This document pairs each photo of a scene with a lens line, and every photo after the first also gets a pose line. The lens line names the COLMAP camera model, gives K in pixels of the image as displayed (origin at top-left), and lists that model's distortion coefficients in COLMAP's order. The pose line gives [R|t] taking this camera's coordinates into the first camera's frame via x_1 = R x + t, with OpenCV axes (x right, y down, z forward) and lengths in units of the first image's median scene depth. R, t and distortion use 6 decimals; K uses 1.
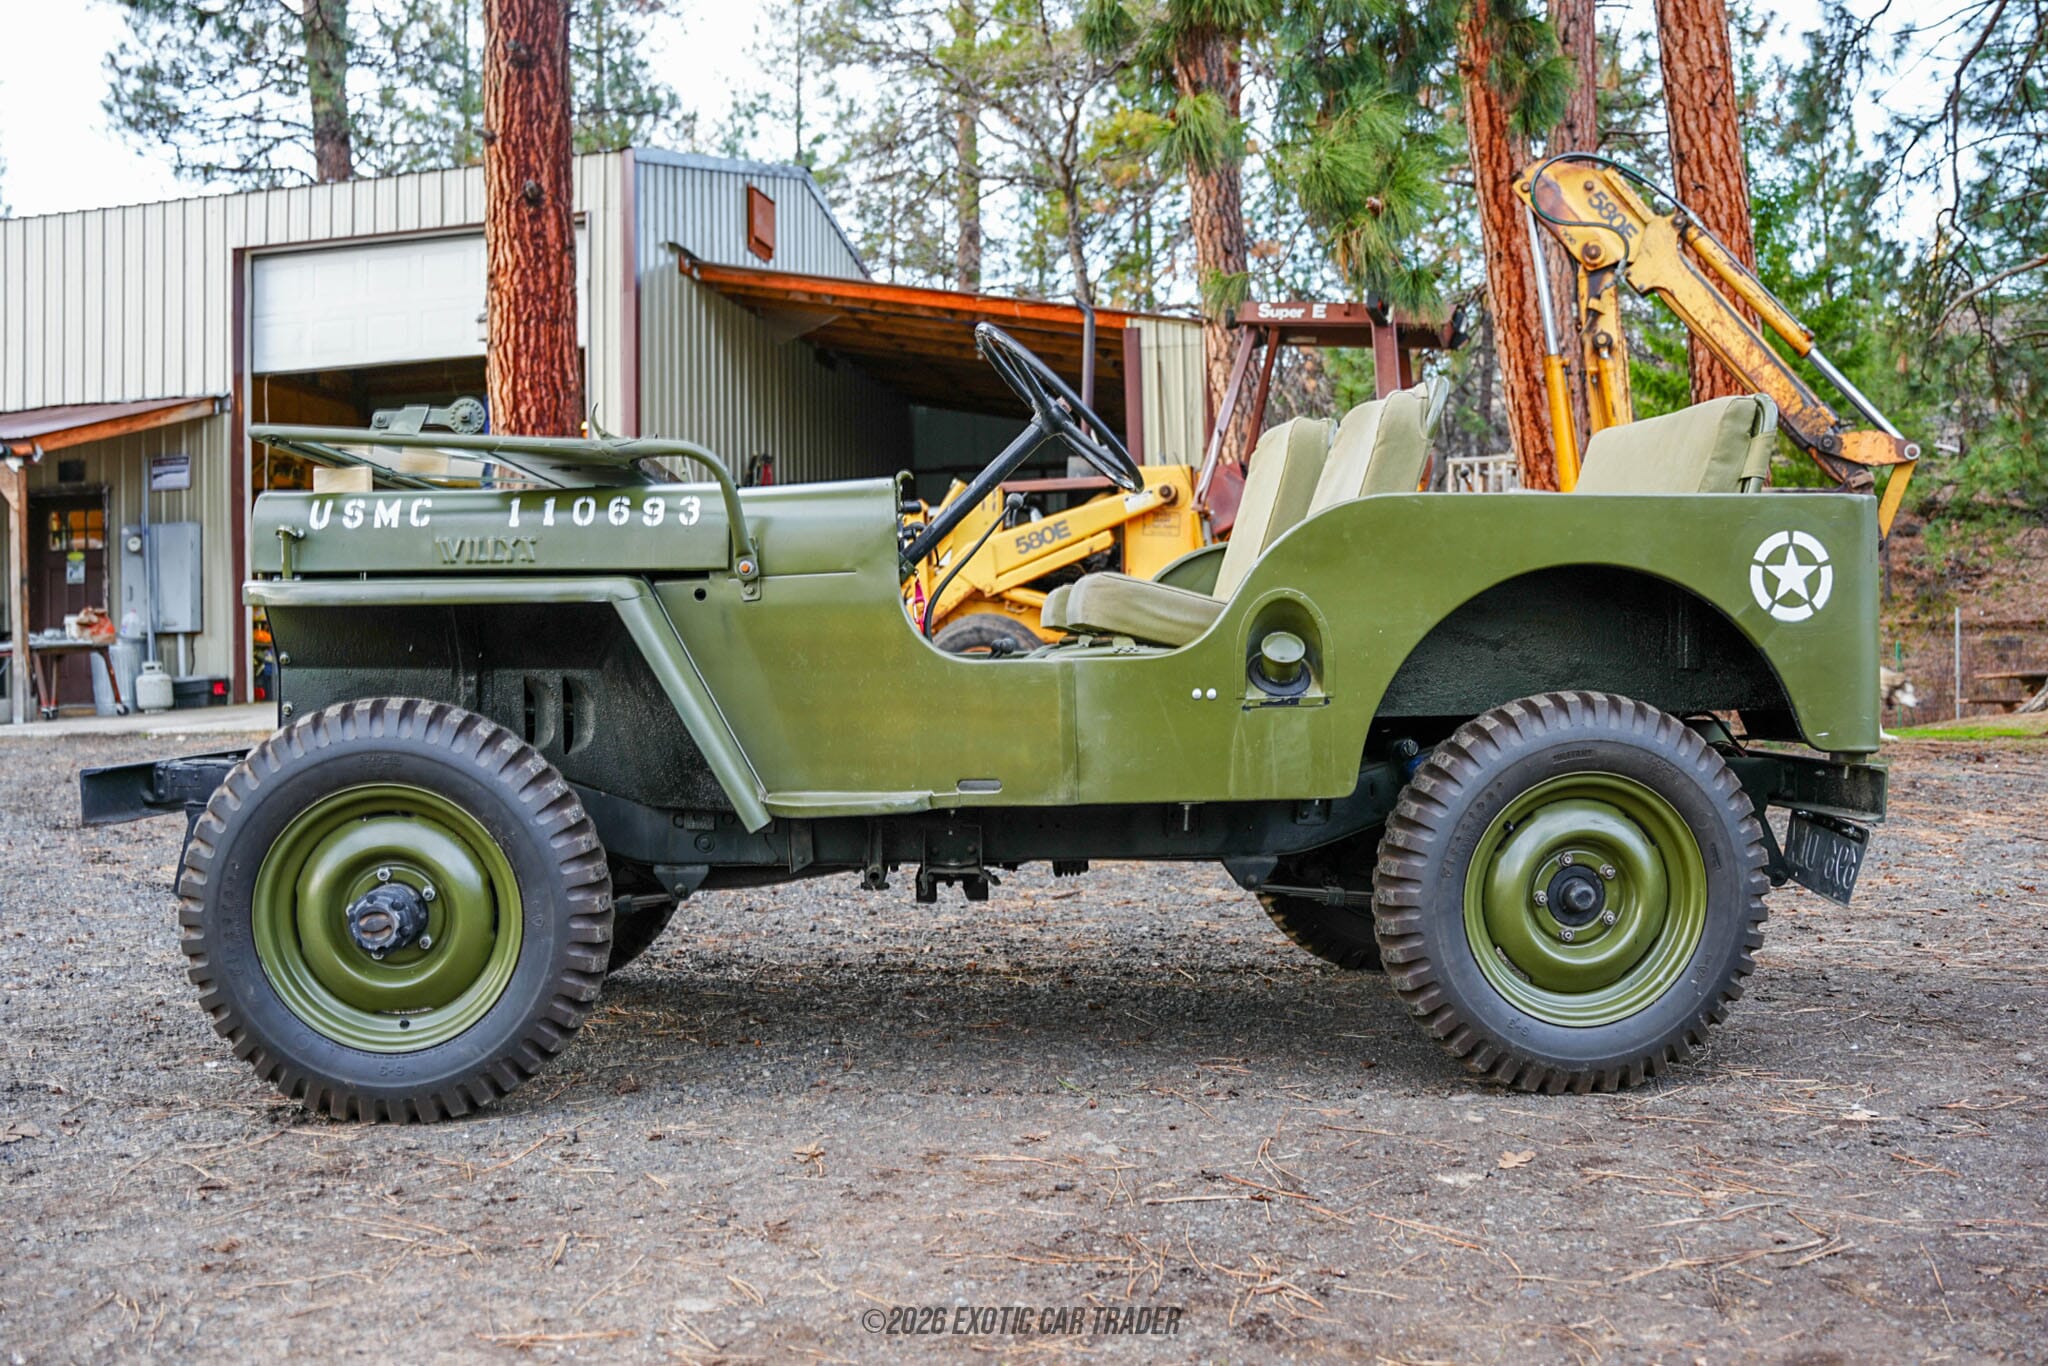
lens RADIAL K [[1769.3, 0, 905.0], [0, 1769.3, 681.3], [0, 0, 1]] dist [-0.175822, 0.140111]
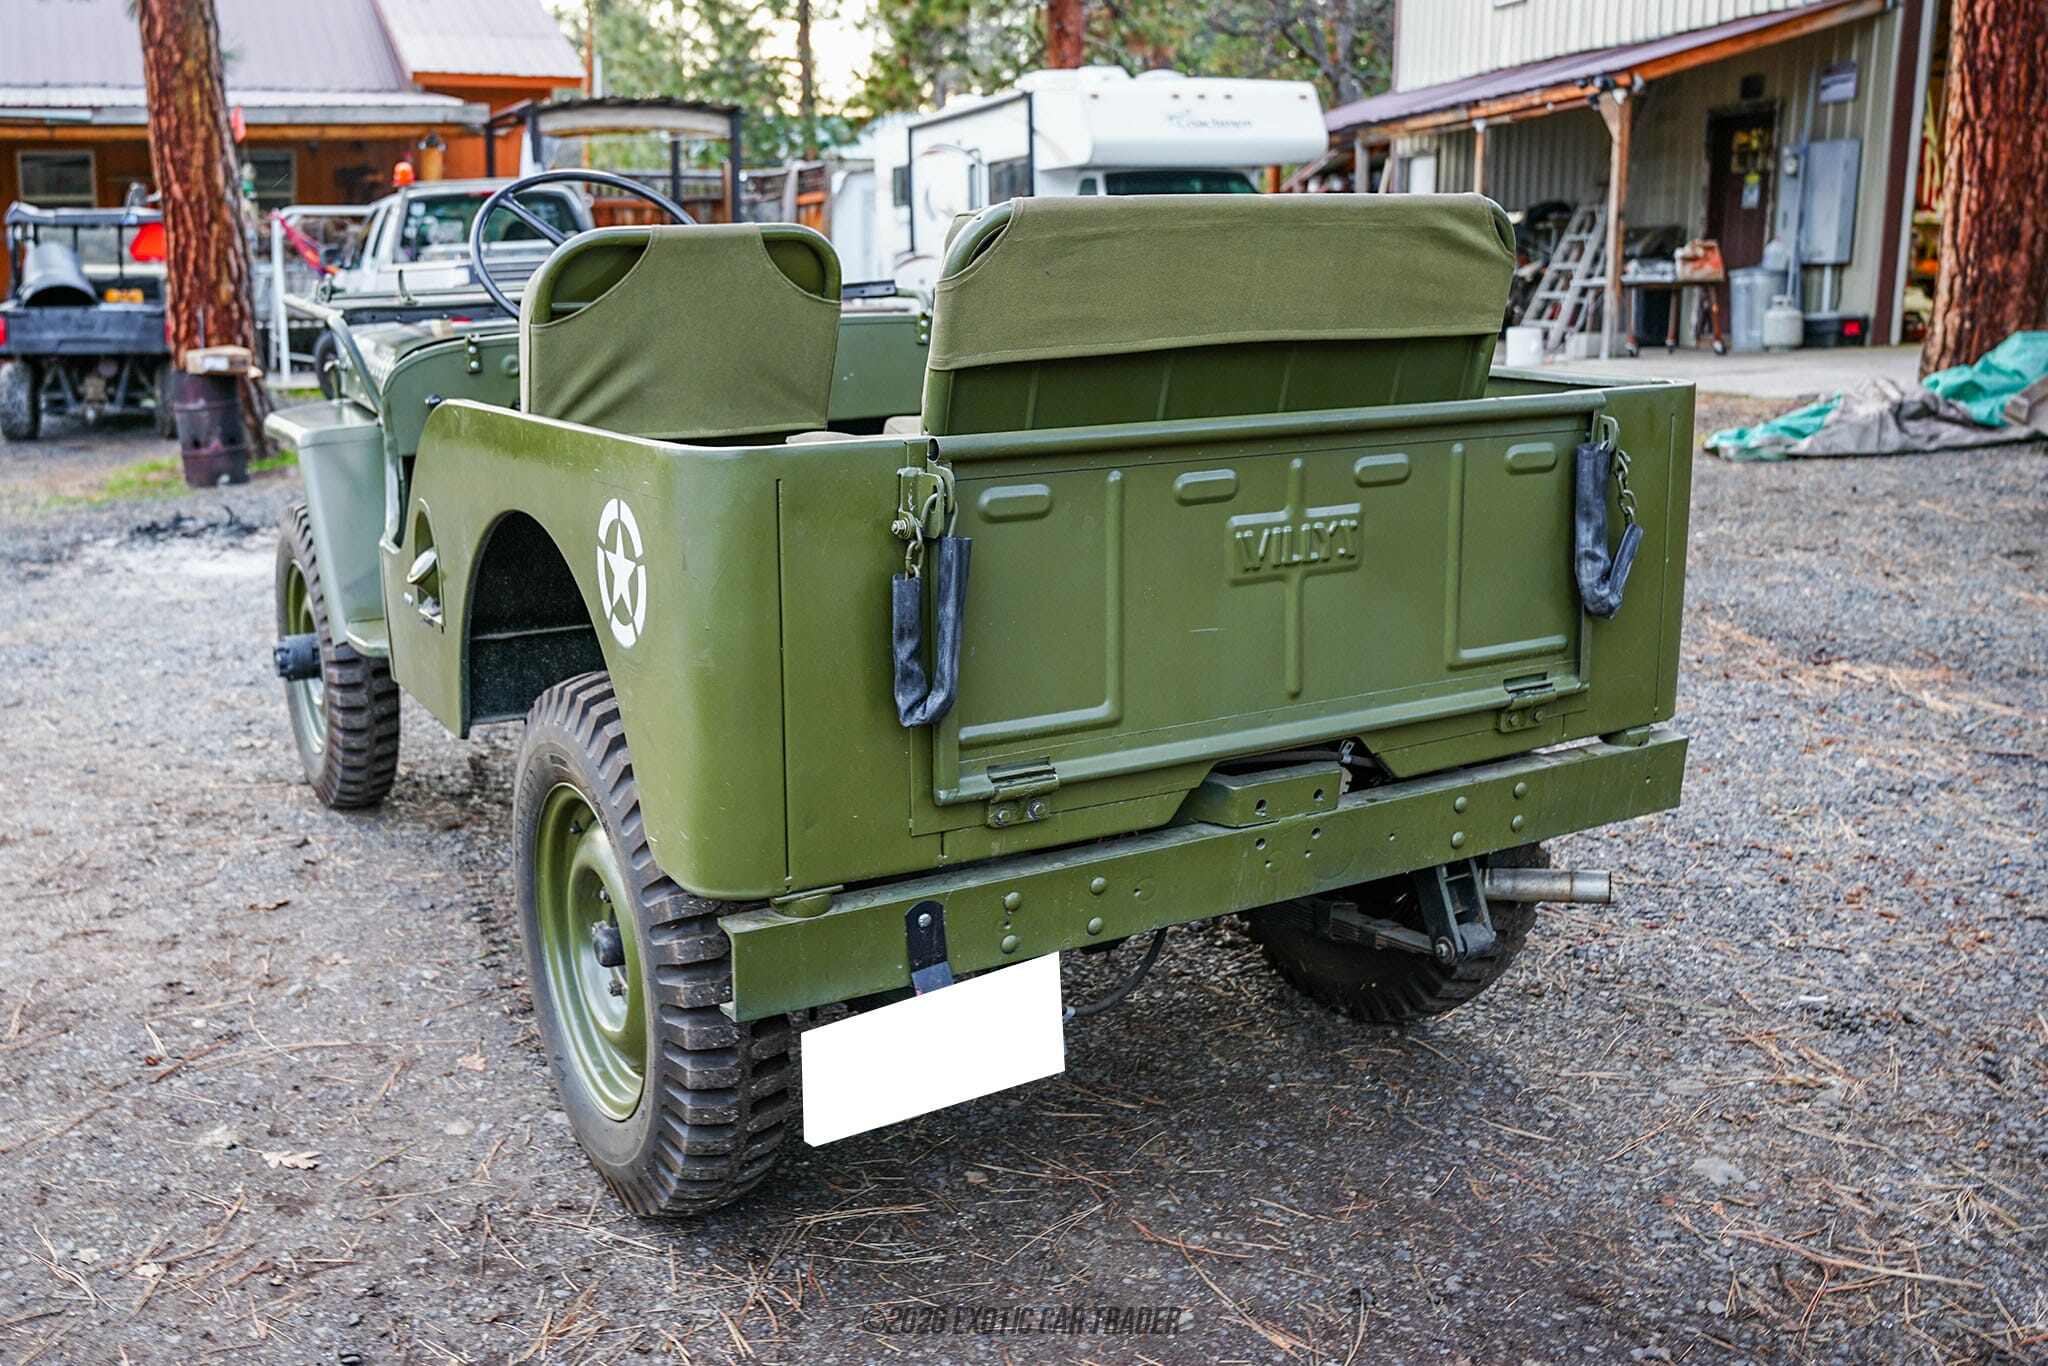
lens RADIAL K [[1769.3, 0, 905.0], [0, 1769.3, 681.3], [0, 0, 1]] dist [-0.175822, 0.140111]
pose [[0.426698, 0.212091, -0.879174, 0.303091], [0.009721, 0.970982, 0.238956, -0.046631], [0.904342, -0.110509, 0.412254, 0.226521]]
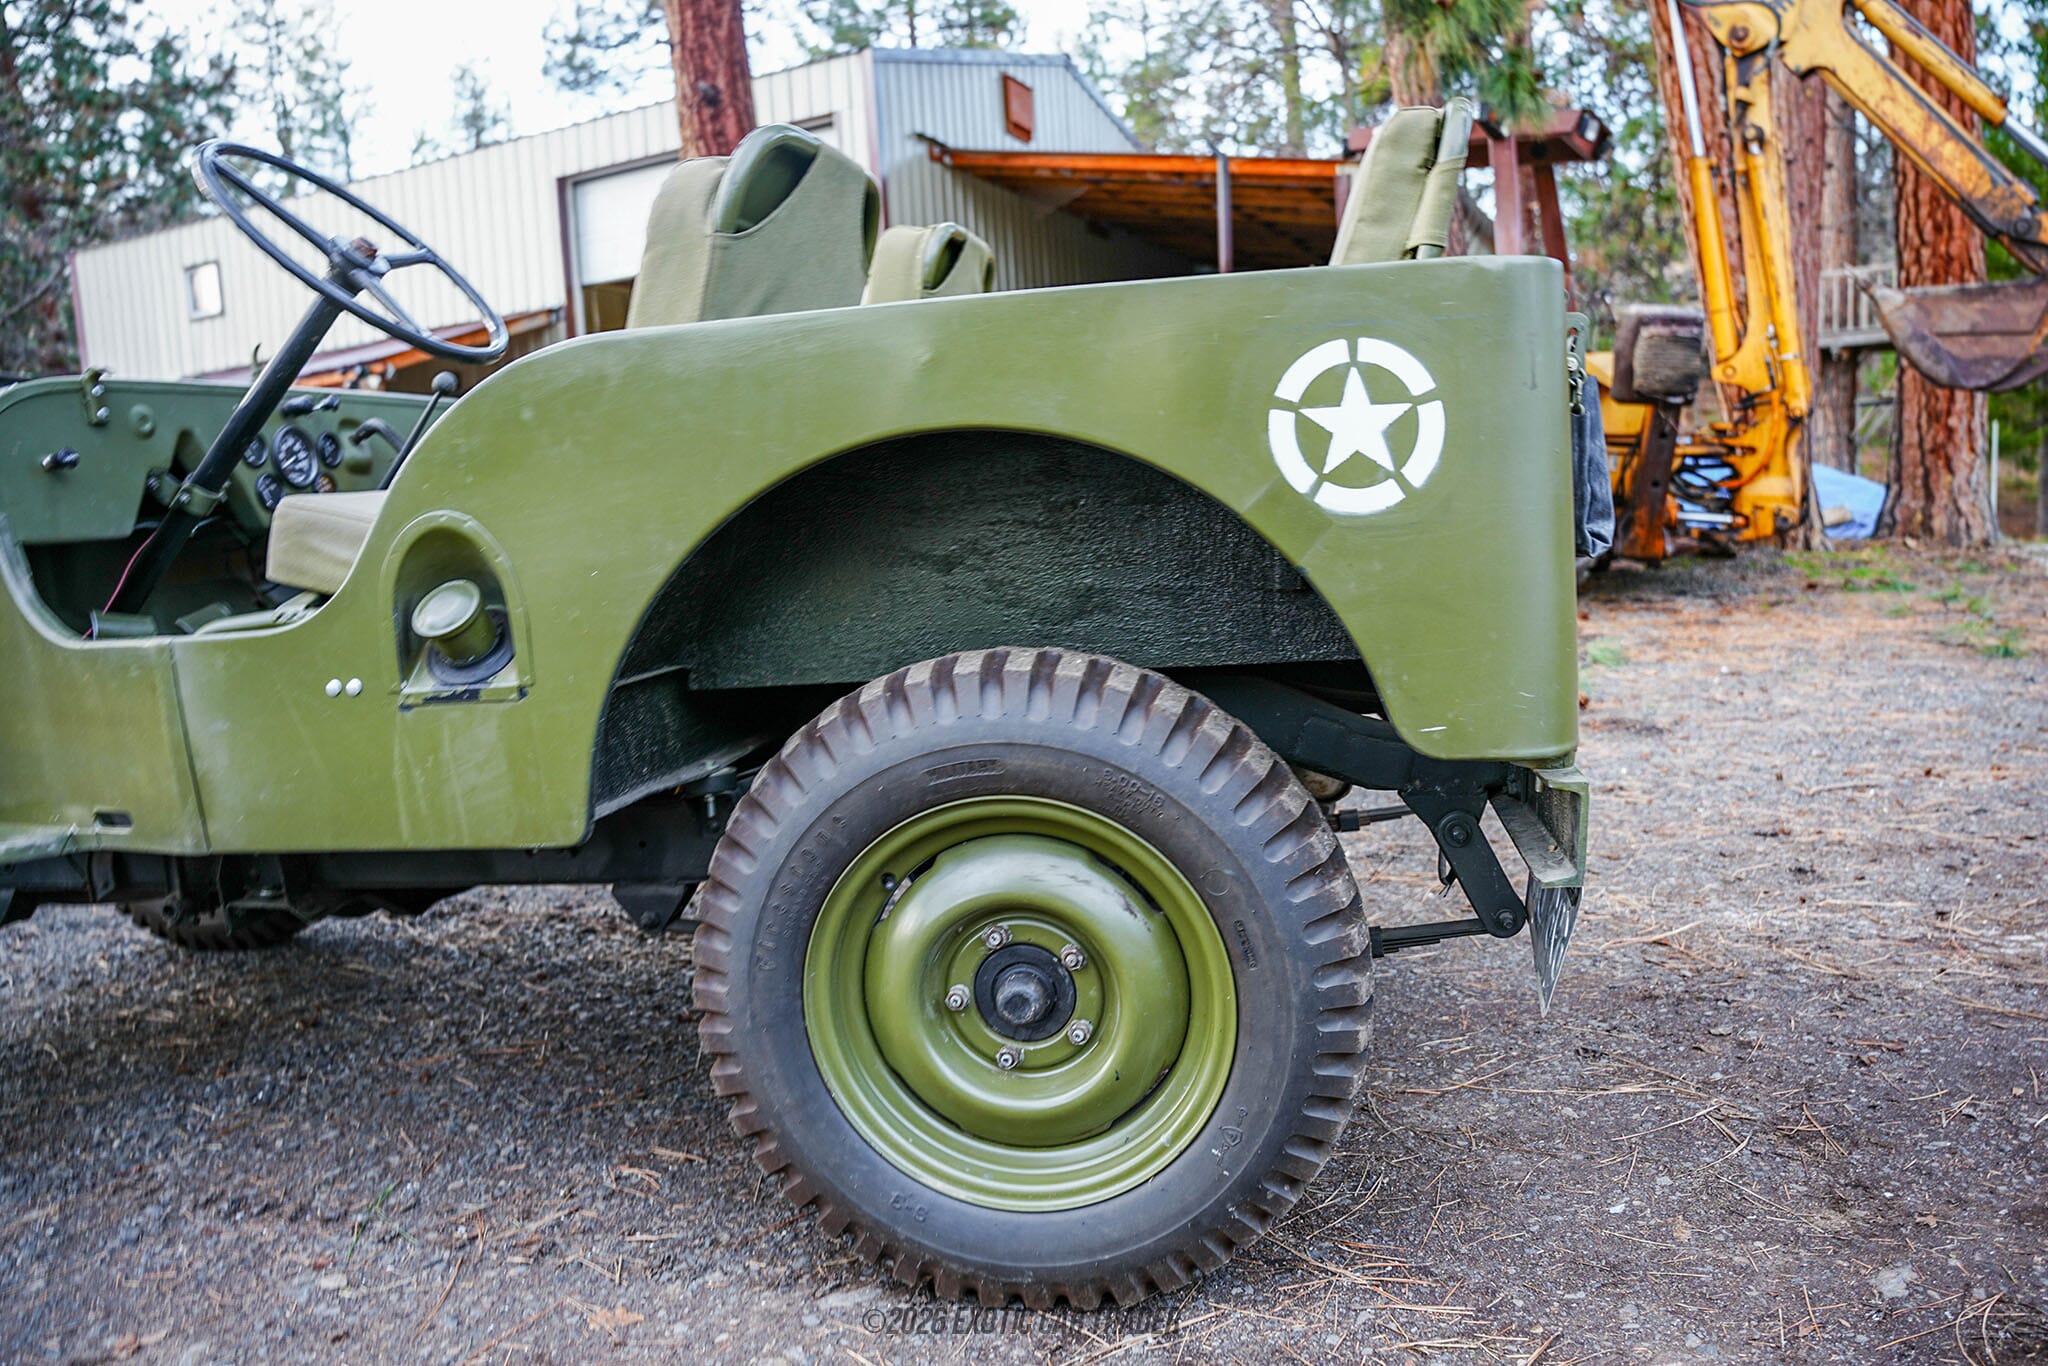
lens RADIAL K [[1435.0, 0, 1025.9], [0, 1435.0, 701.0], [0, 0, 1]] dist [-0.160230, 0.104583]
pose [[0.979706, -0.023640, -0.199040, 0.137818], [0.050120, 0.990368, 0.129071, -0.010844], [0.194071, -0.136428, 0.971455, 0.151512]]
